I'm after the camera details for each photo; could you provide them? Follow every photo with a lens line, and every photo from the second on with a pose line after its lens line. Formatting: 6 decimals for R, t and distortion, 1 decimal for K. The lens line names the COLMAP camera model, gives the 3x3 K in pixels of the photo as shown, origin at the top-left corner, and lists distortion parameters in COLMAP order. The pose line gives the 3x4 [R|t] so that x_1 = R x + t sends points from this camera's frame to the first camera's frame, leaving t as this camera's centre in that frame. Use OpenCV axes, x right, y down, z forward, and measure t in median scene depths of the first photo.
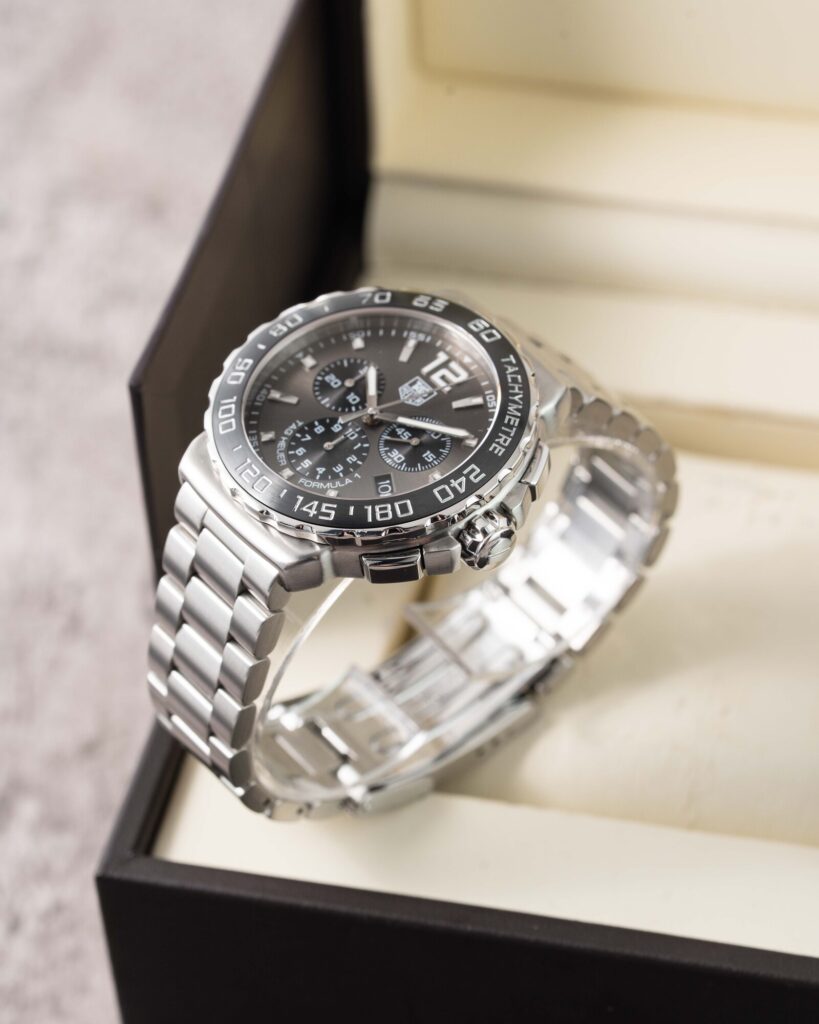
lens RADIAL K [[4386.6, 0, 409.1], [0, 4386.6, 511.8], [0, 0, 1]] dist [-0.069142, 0.000000]
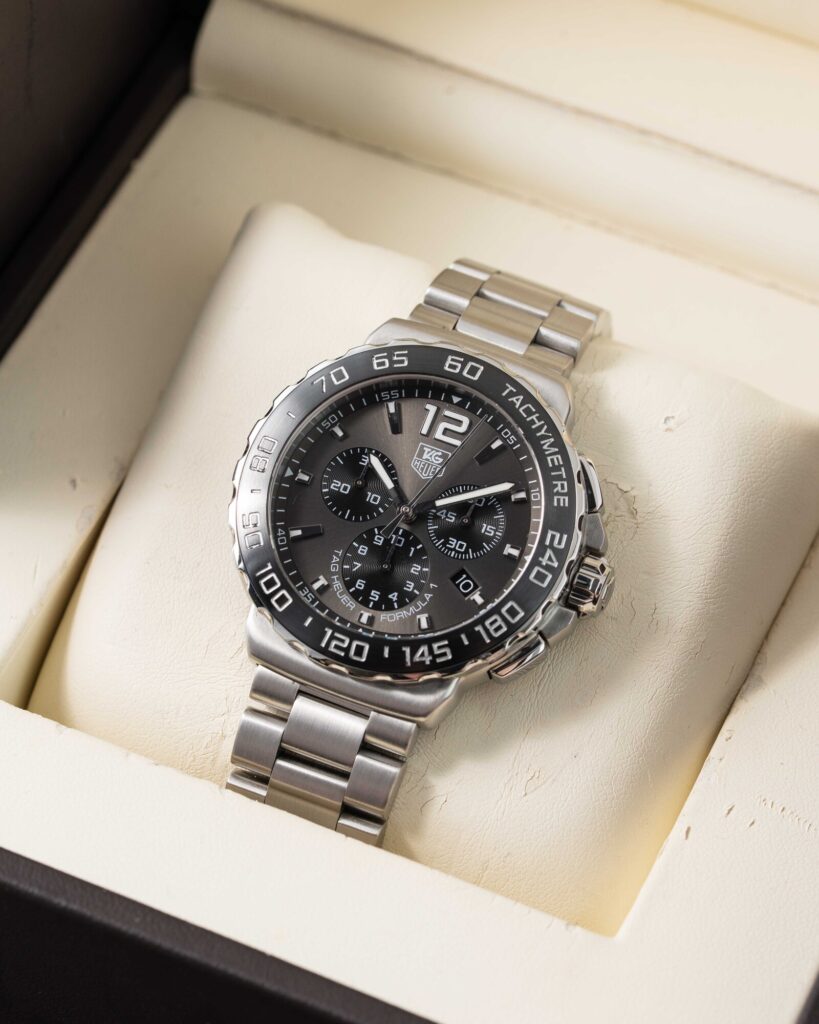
lens RADIAL K [[4386.6, 0, 402.9], [0, 4386.6, 513.2], [0, 0, 1]] dist [-0.069142, 0.000000]
pose [[0.867126, -0.476822, 0.143992, -0.144526], [0.396235, 0.835525, 0.380652, -0.379484], [-0.301812, -0.273018, 0.913439, 0.147174]]
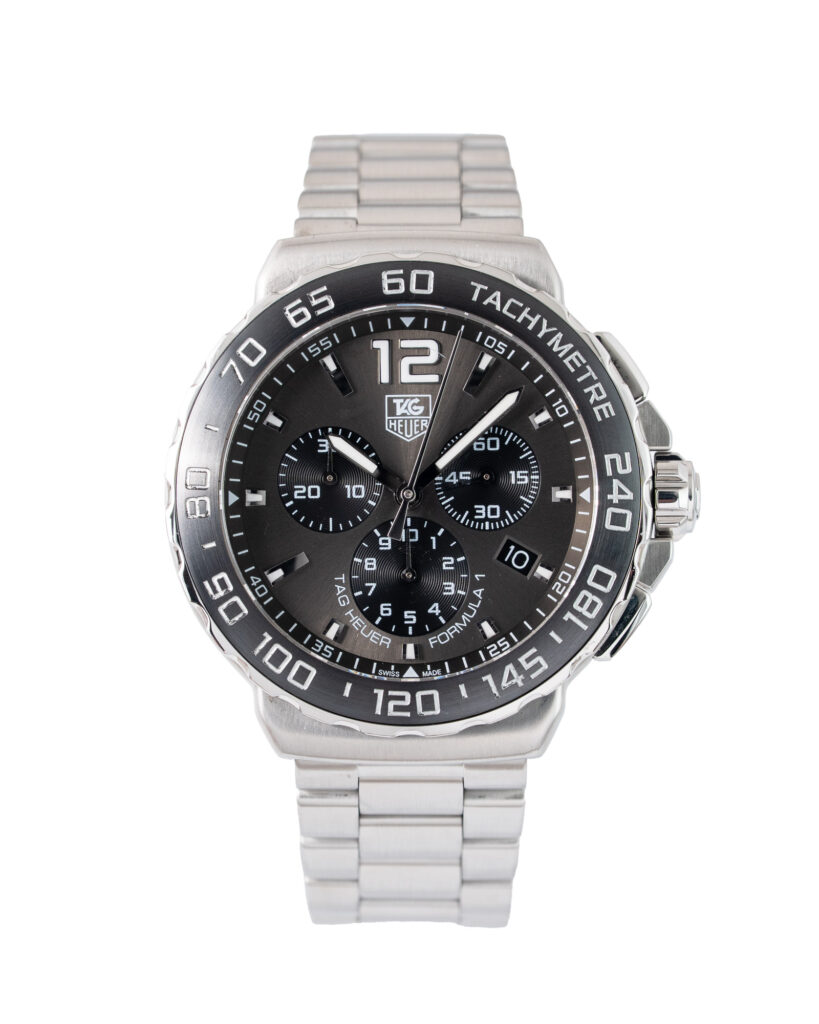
lens RADIAL K [[4386.6, 0, 413.4], [0, 4386.6, 518.1], [0, 0, 1]] dist [-0.069142, 0.000000]
pose [[0.607046, -0.782051, 0.141038, -0.108484], [0.575976, 0.555279, 0.599931, -0.434694], [-0.547492, -0.282951, 0.787522, 0.457903]]
